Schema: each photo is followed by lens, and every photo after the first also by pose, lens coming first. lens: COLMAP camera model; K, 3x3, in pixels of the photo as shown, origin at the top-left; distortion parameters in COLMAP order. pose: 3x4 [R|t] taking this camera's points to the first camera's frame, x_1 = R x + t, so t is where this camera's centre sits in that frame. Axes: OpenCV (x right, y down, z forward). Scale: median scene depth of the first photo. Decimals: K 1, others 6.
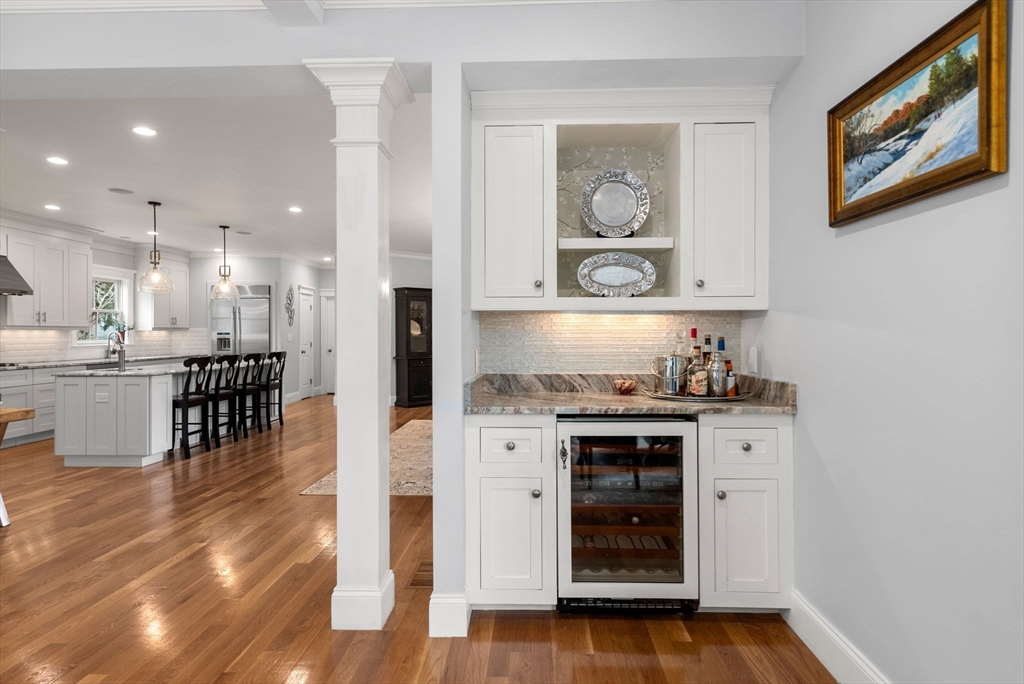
lens RADIAL K [[557.5, 0, 515.6], [0, 557.5, 332.3], [0, 0, 1]] dist [0.003389, 0.001814]
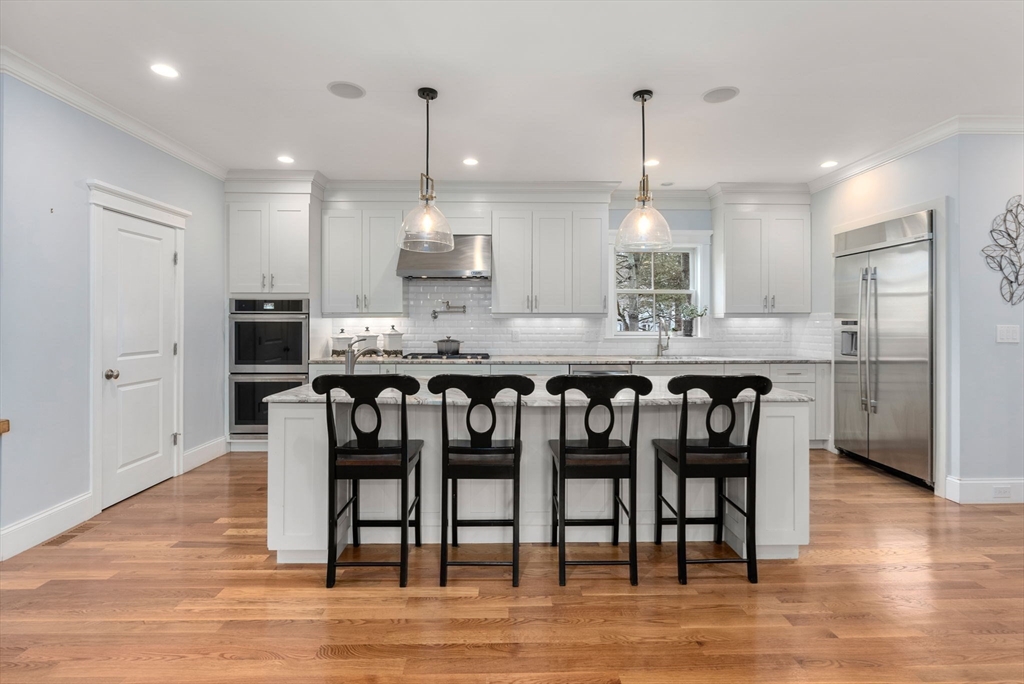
lens RADIAL K [[479.6, 0, 511.8], [0, 479.6, 318.3], [0, 0, 1]] dist [-0.000702, 0.000104]
pose [[0.061640, -0.003675, -0.998092, -0.127906], [0.001421, 0.999993, -0.003594, -0.000738], [0.998097, -0.001197, 0.061644, 0.865193]]
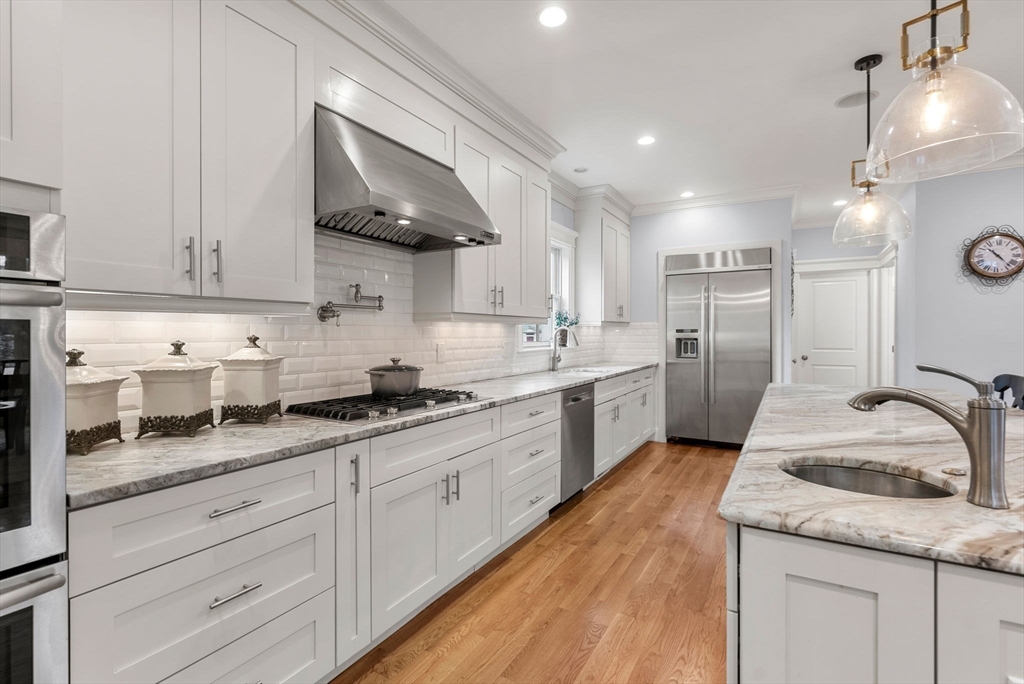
lens RADIAL K [[471.7, 0, 515.9], [0, 471.7, 337.6], [0, 0, 1]] dist [-0.001177, 0.000204]
pose [[0.885176, 0.003585, -0.465242, -0.588984], [0.002145, 0.999928, 0.011786, 0.004681], [0.465251, -0.011431, 0.885105, 0.581640]]
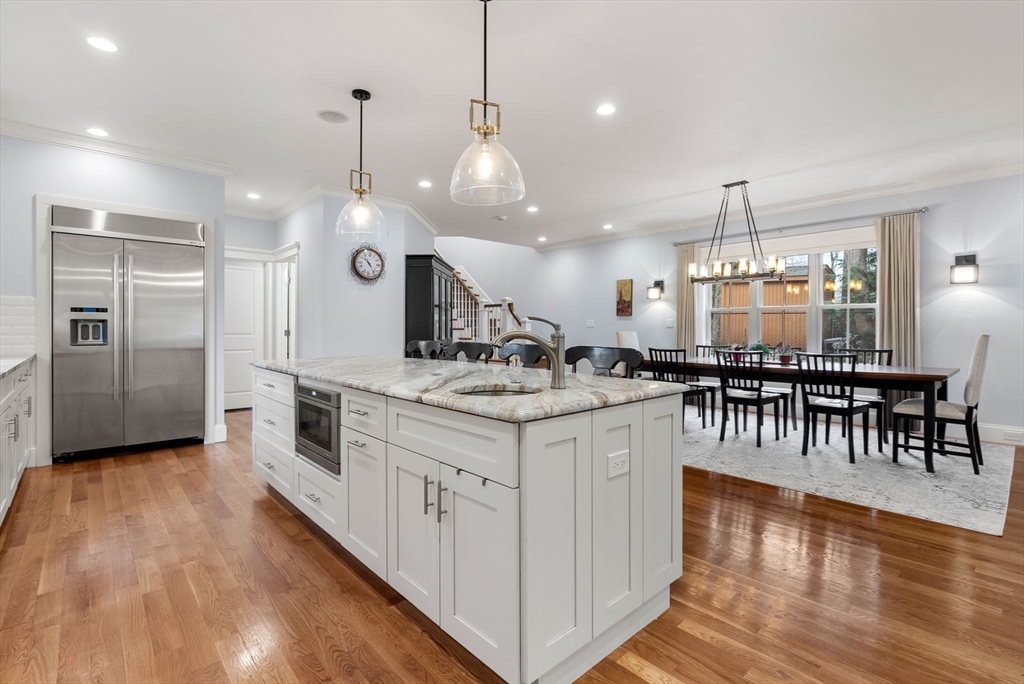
lens RADIAL K [[476.2, 0, 514.9], [0, 476.2, 332.4], [0, 0, 1]] dist [0.001121, 0.000583]
pose [[0.710799, -0.003071, 0.703388, -0.727013], [-0.005361, 0.999938, 0.009783, 0.021054], [-0.703375, -0.010724, 0.710739, 0.595677]]
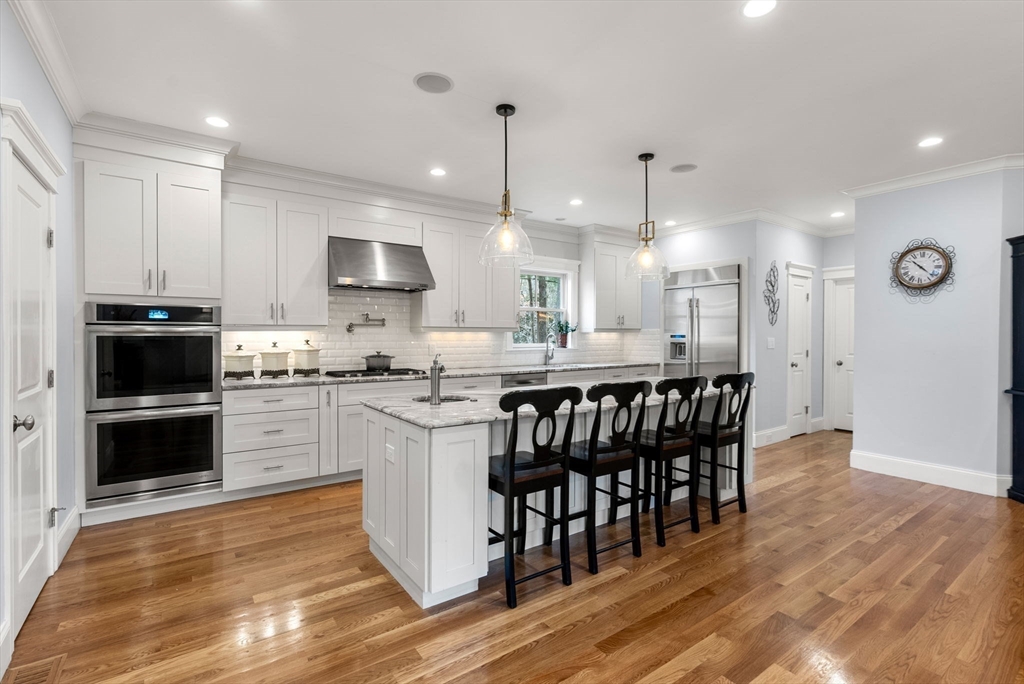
lens RADIAL K [[471.7, 0, 515.9], [0, 471.7, 337.6], [0, 0, 1]] dist [-0.001177, 0.000204]
pose [[0.615037, 0.007774, -0.788460, -0.210734], [-0.000658, 0.999956, 0.009346, -0.001786], [0.788498, -0.005230, 0.615016, 0.582832]]
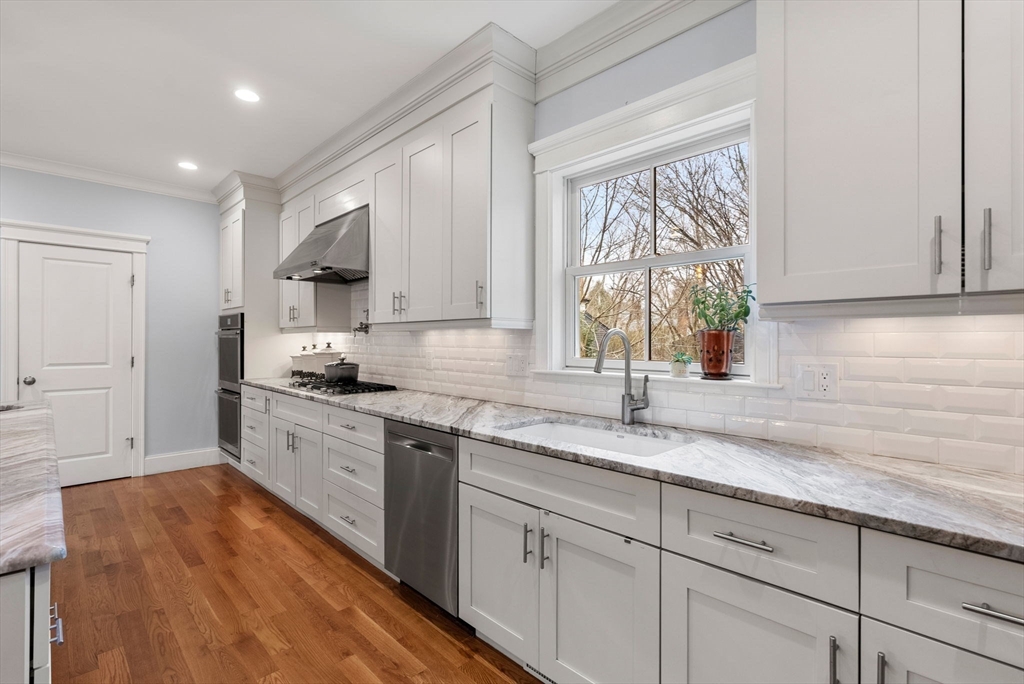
lens RADIAL K [[471.7, 0, 515.9], [0, 471.7, 337.6], [0, 0, 1]] dist [-0.001177, 0.000204]
pose [[-0.677386, -0.004758, -0.735613, -0.574008], [-0.000490, 0.999982, -0.006016, 0.004424], [0.735628, -0.003715, -0.677376, 1.264417]]
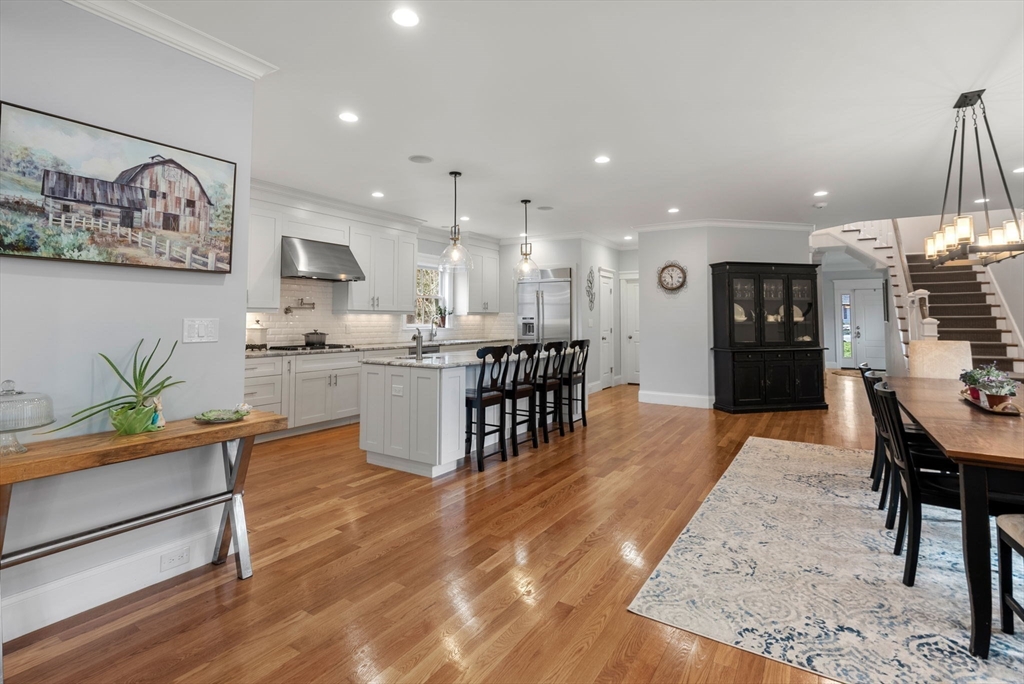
lens RADIAL K [[489.8, 0, 511.7], [0, 489.8, 295.3], [0, 0, 1]] dist [-0.001313, -0.000012]
pose [[0.862543, -0.020352, -0.505574, -0.139362], [-0.003440, 0.998932, -0.046082, 0.002022], [0.505972, 0.041487, 0.861552, 0.303576]]
